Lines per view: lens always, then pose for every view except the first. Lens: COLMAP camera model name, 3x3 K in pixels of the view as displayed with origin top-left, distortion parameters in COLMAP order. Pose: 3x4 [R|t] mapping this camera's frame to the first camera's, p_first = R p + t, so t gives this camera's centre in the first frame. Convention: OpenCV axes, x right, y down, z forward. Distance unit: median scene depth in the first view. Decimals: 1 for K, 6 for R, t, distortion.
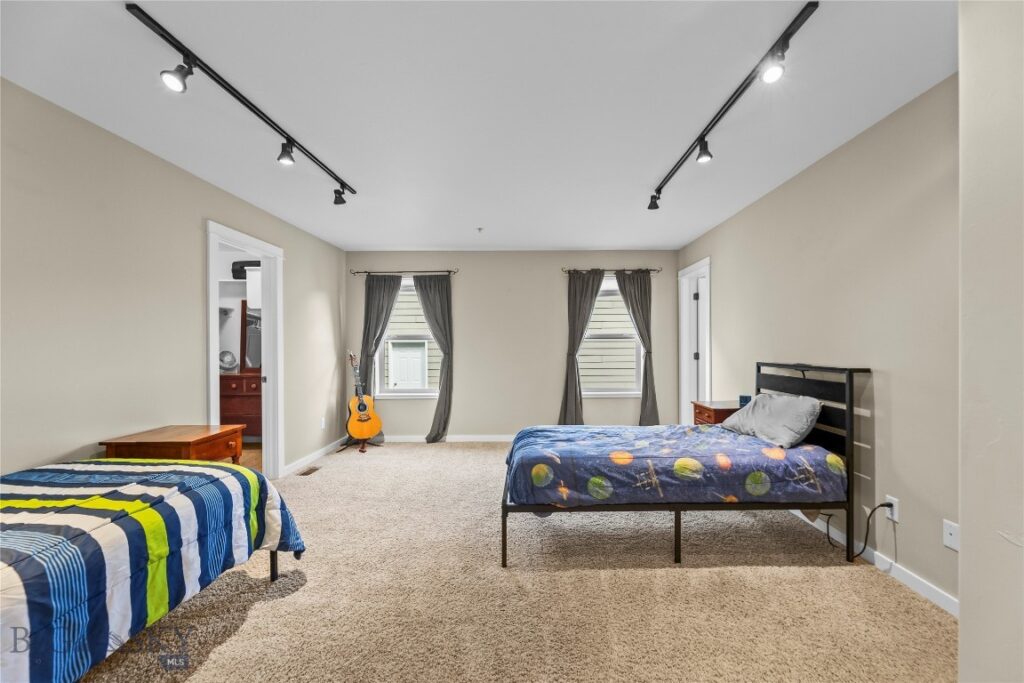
lens RADIAL K [[420.4, 0, 510.5], [0, 420.4, 344.7], [0, 0, 1]] dist [-0.004585, 0.000956]
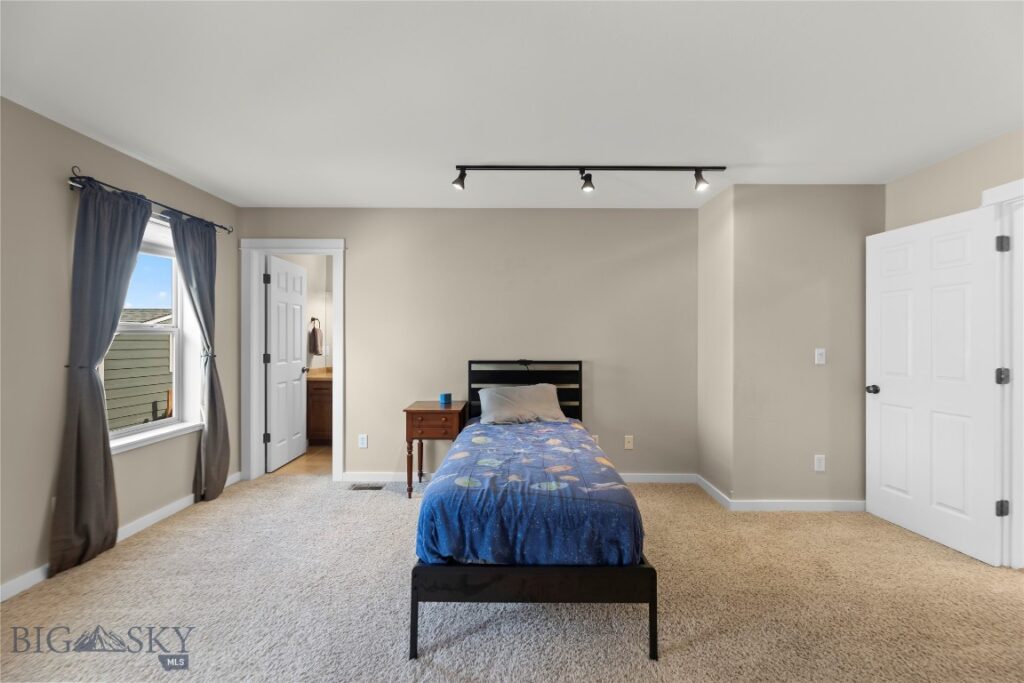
lens RADIAL K [[420.4, 0, 513.6], [0, 420.4, 344.3], [0, 0, 1]] dist [-0.004585, 0.000956]
pose [[-0.029144, -0.010253, 0.999523, -0.515238], [-0.006928, 0.999925, 0.010055, -0.012380], [-0.999551, -0.006632, -0.029213, 0.918501]]
